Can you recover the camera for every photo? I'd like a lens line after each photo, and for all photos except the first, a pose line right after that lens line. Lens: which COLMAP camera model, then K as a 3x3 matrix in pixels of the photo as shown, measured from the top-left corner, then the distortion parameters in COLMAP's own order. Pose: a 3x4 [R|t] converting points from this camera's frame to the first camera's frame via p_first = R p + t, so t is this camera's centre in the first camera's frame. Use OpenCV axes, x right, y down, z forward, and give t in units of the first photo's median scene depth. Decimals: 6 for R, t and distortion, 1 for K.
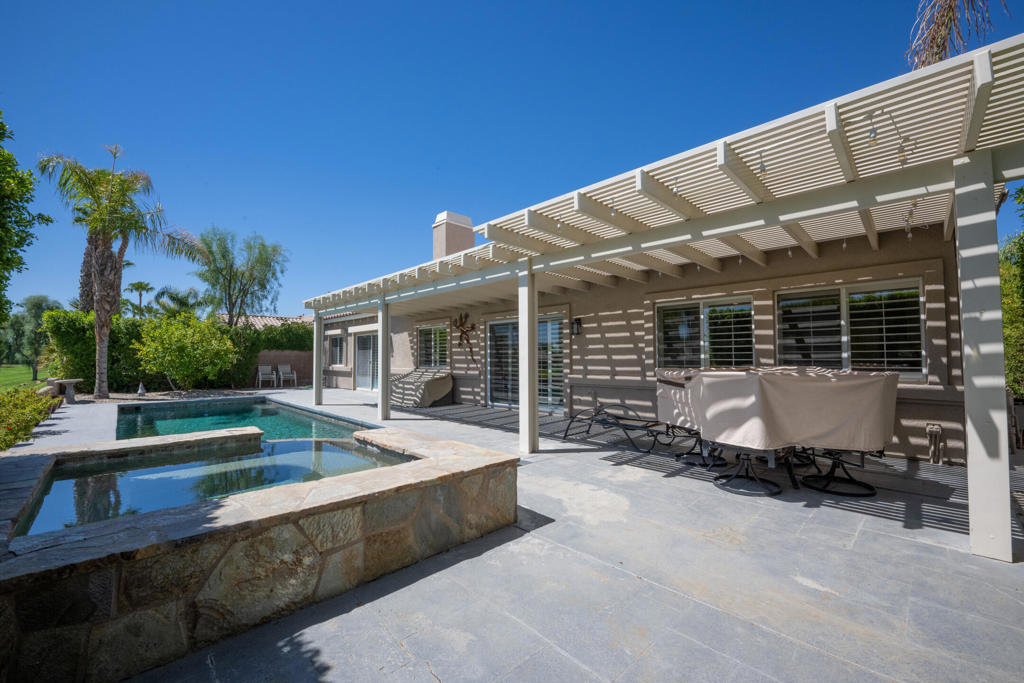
lens RADIAL K [[410.0, 0, 512.8], [0, 410.0, 344.3], [0, 0, 1]] dist [-0.006188, 0.000531]
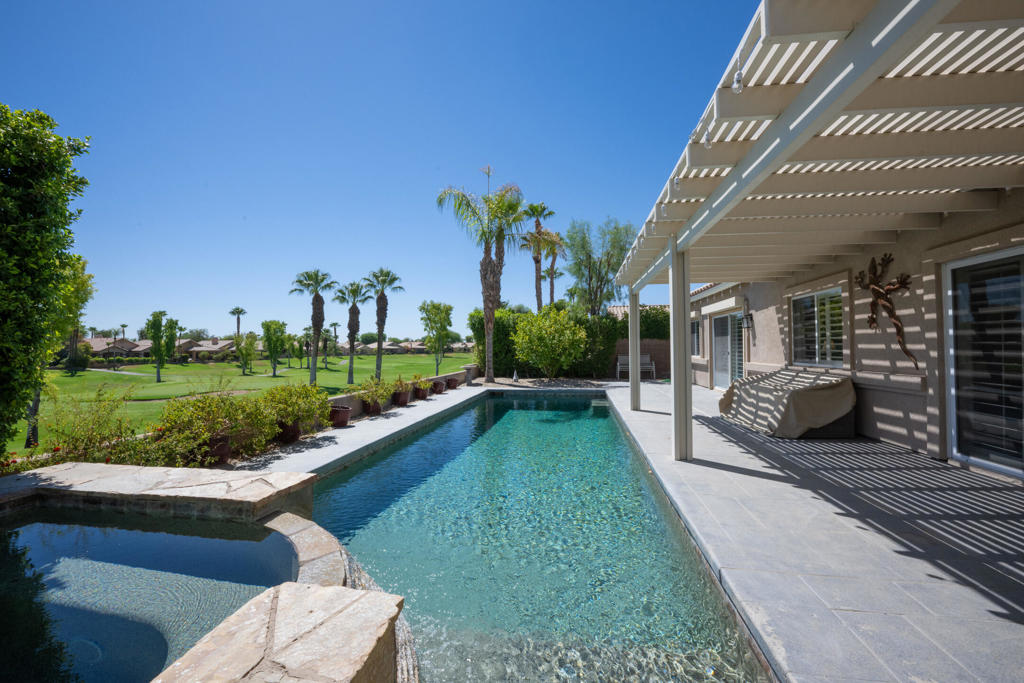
lens RADIAL K [[410.0, 0, 525.7], [0, 410.0, 342.5], [0, 0, 1]] dist [-0.006188, 0.000531]
pose [[0.617493, -0.012573, -0.786476, 0.001329], [0.032608, 0.999422, 0.009625, 0.008410], [0.785900, -0.031589, 0.617546, 0.353480]]
